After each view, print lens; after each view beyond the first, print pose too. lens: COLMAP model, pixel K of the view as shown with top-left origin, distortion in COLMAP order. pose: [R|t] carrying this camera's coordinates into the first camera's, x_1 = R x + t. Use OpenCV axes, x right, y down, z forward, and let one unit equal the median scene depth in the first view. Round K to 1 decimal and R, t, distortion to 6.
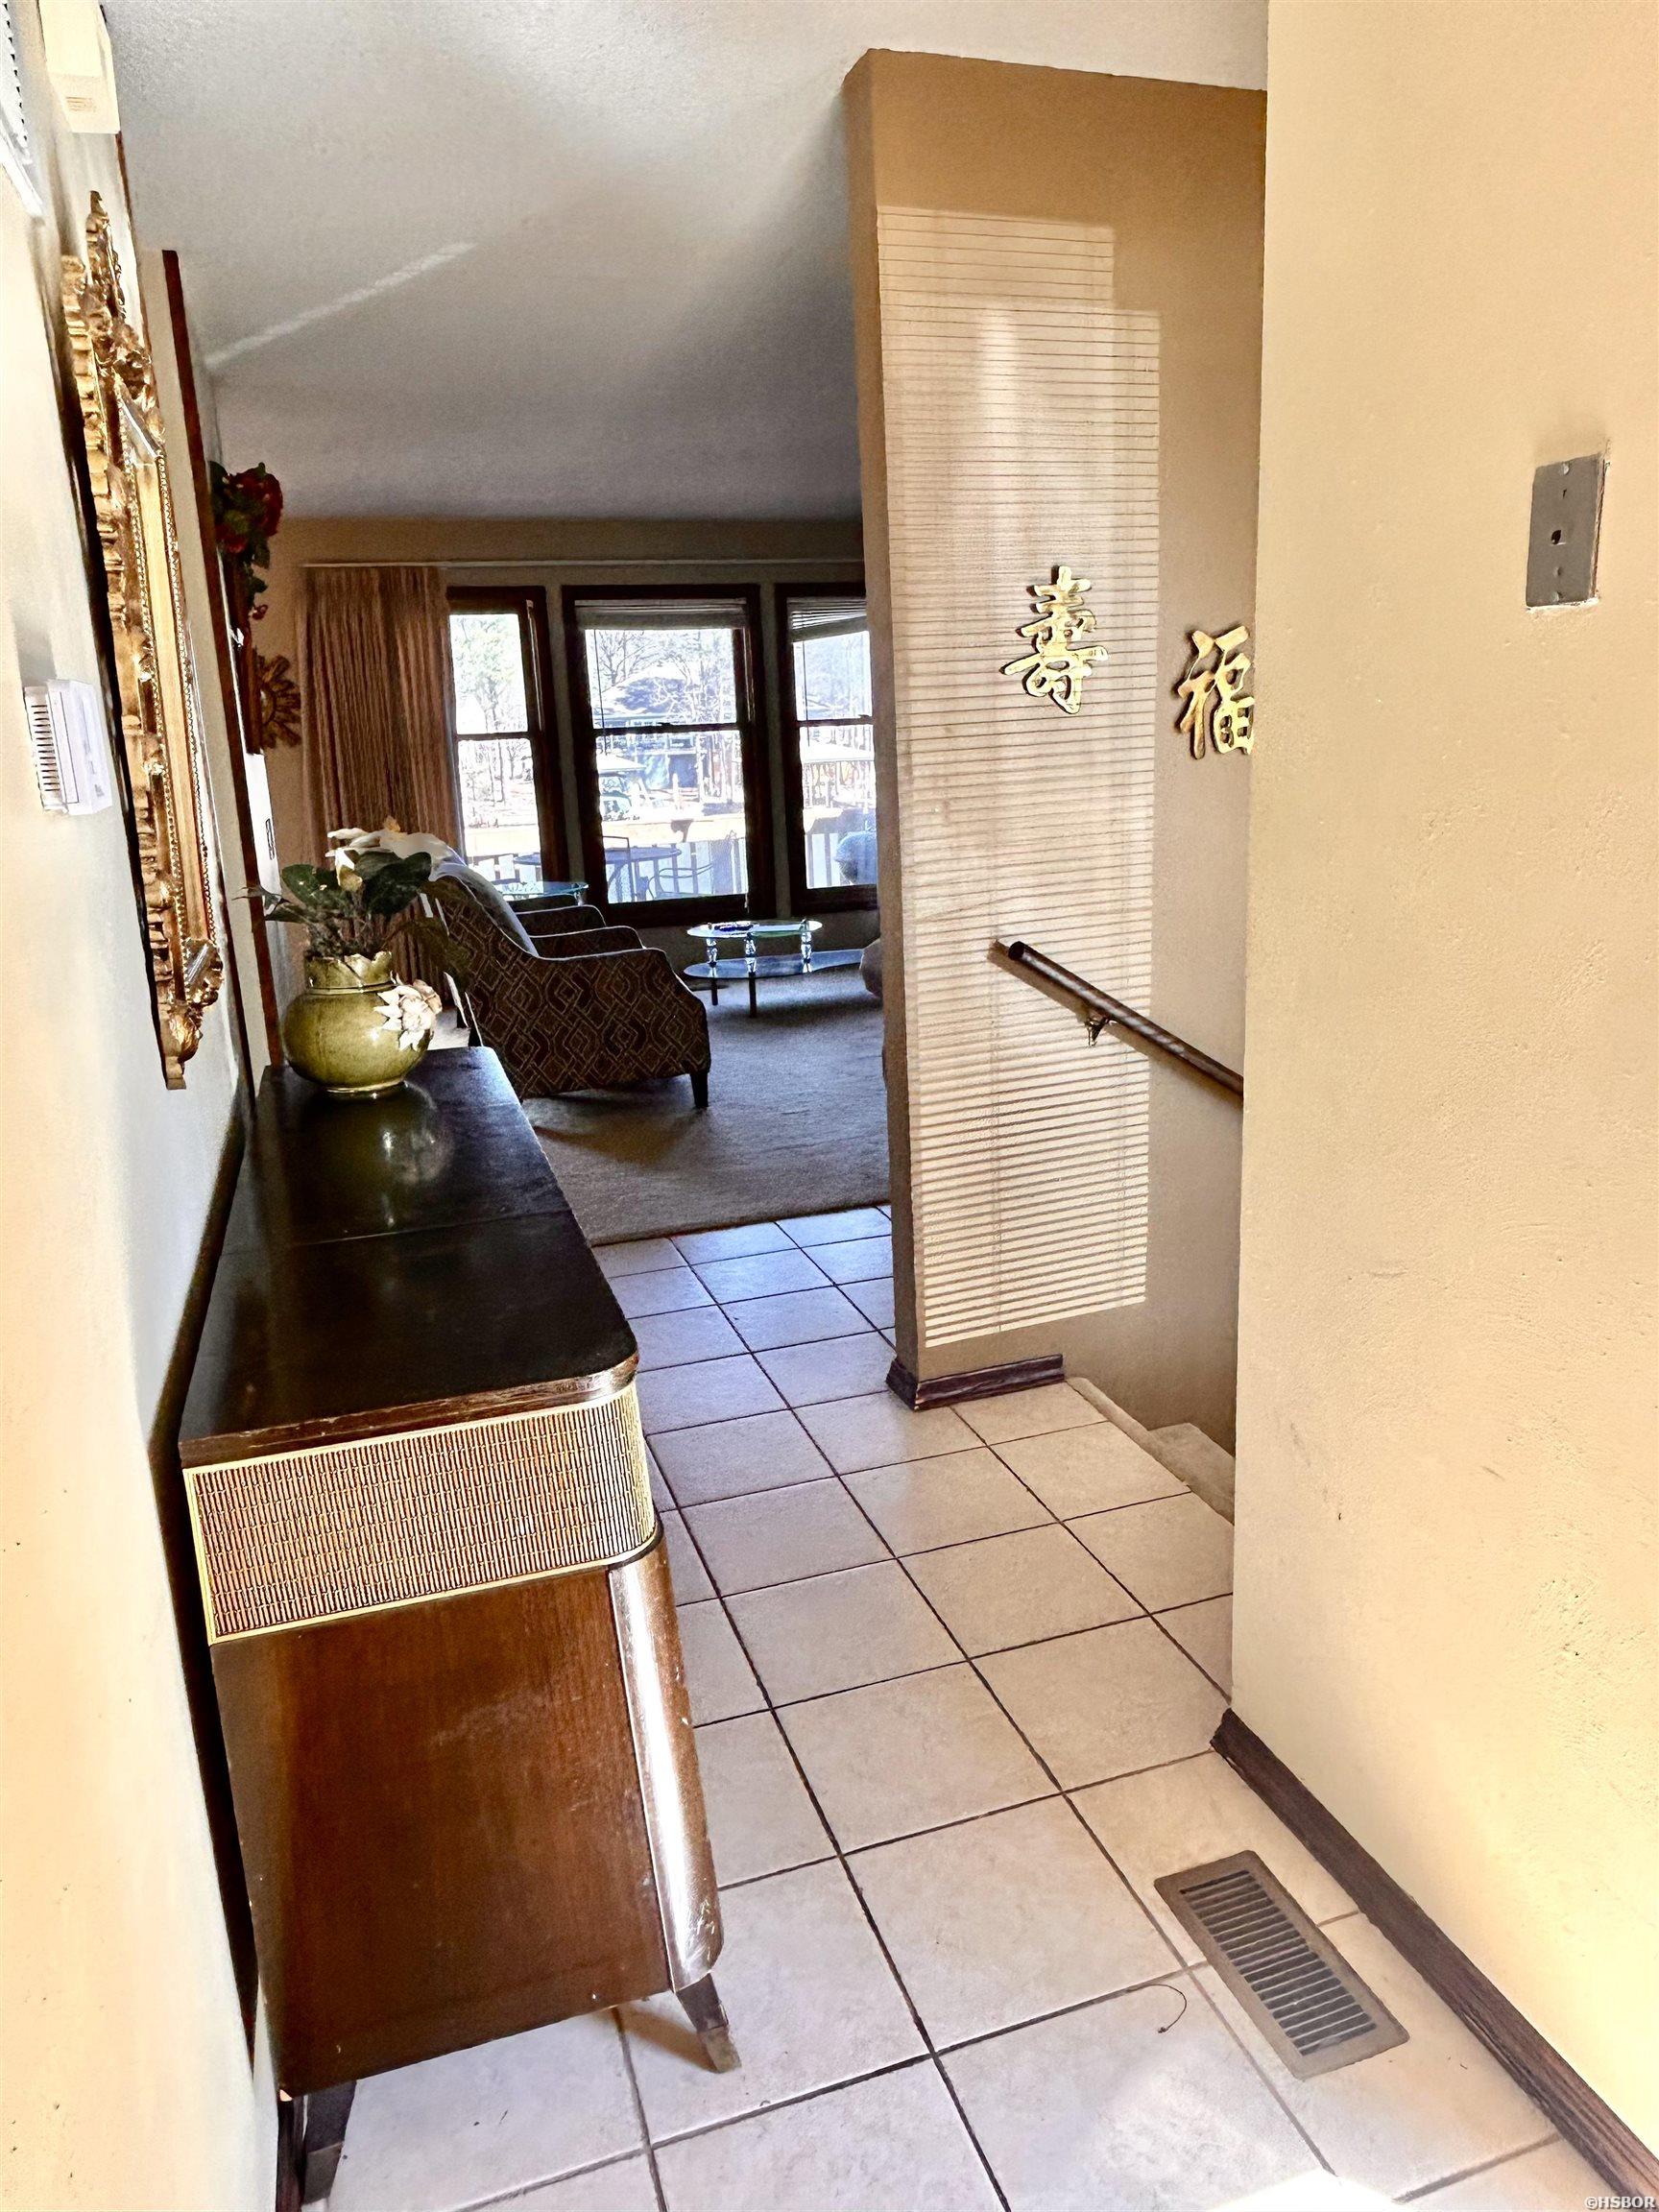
lens RADIAL K [[1492.4, 0, 833.9], [0, 1492.4, 1094.8], [0, 0, 1]] dist [-0.004894, -0.000361]
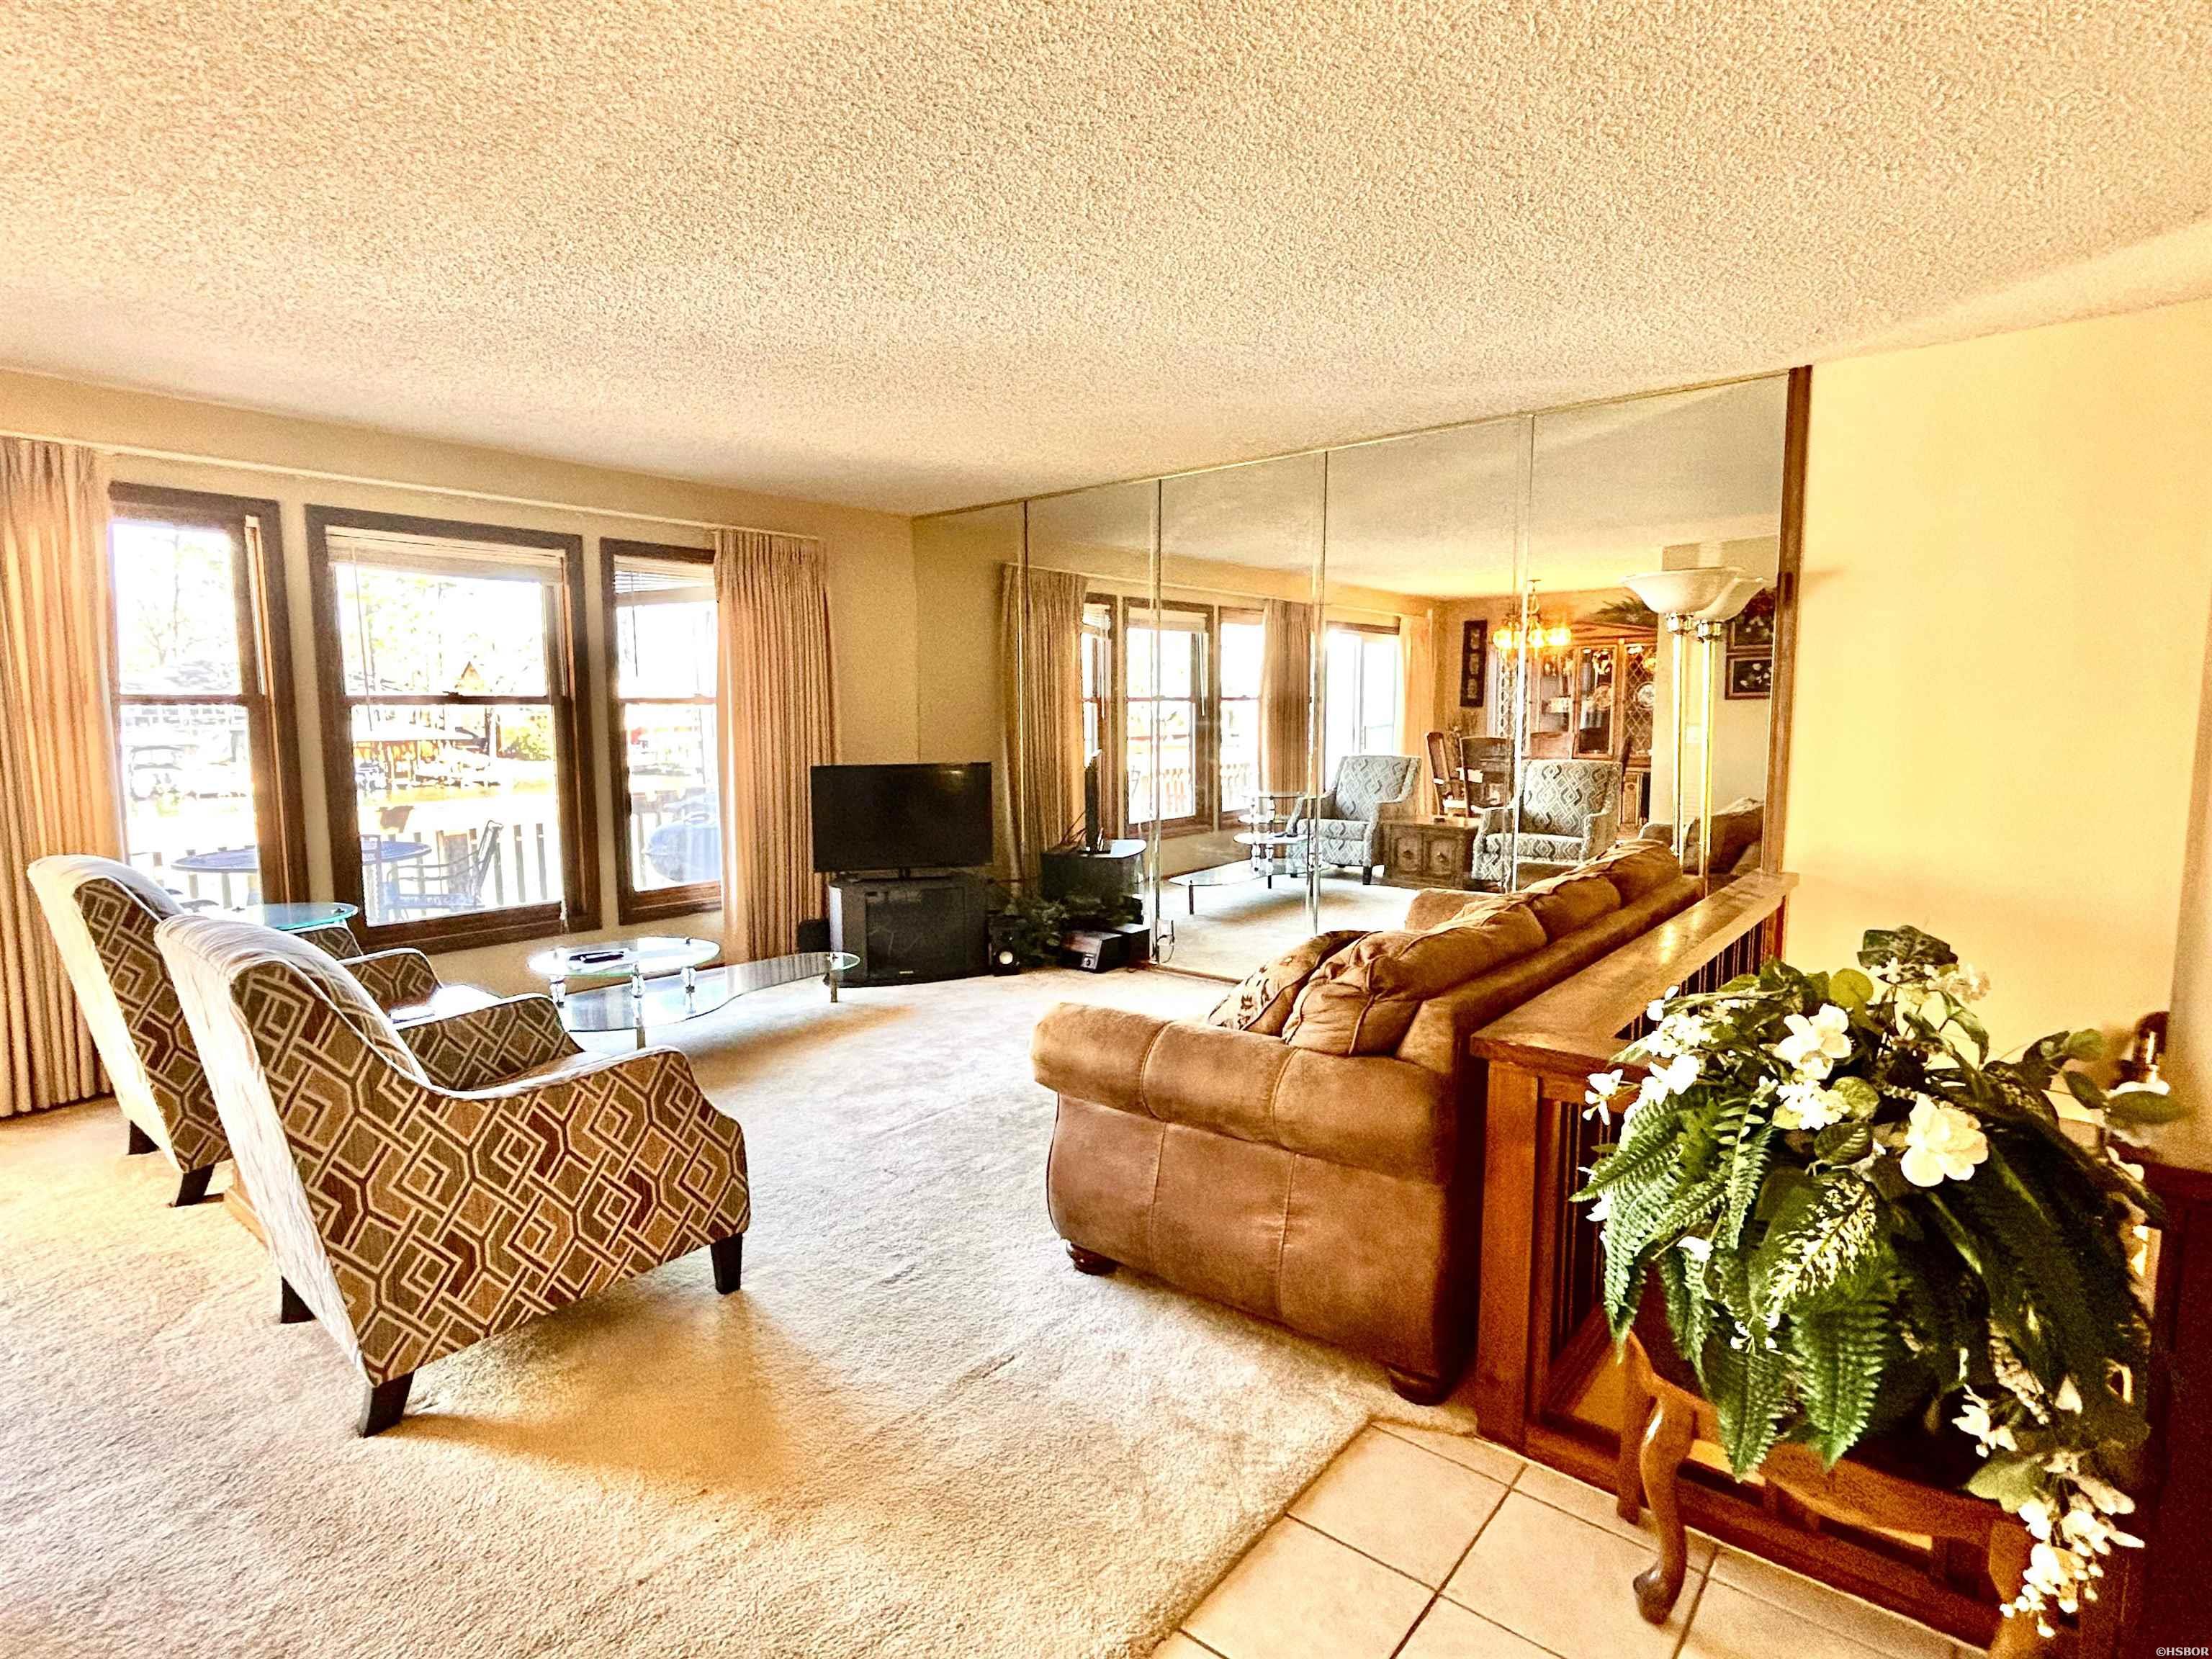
lens RADIAL K [[1138.5, 0, 1091.3], [0, 1138.5, 828.3], [0, 0, 1]] dist [0.001388, 0.002490]
pose [[0.855822, -0.016306, 0.517014, -0.143686], [0.092997, 0.988068, -0.122776, -0.077789], [-0.508842, 0.153155, 0.847126, 0.349324]]
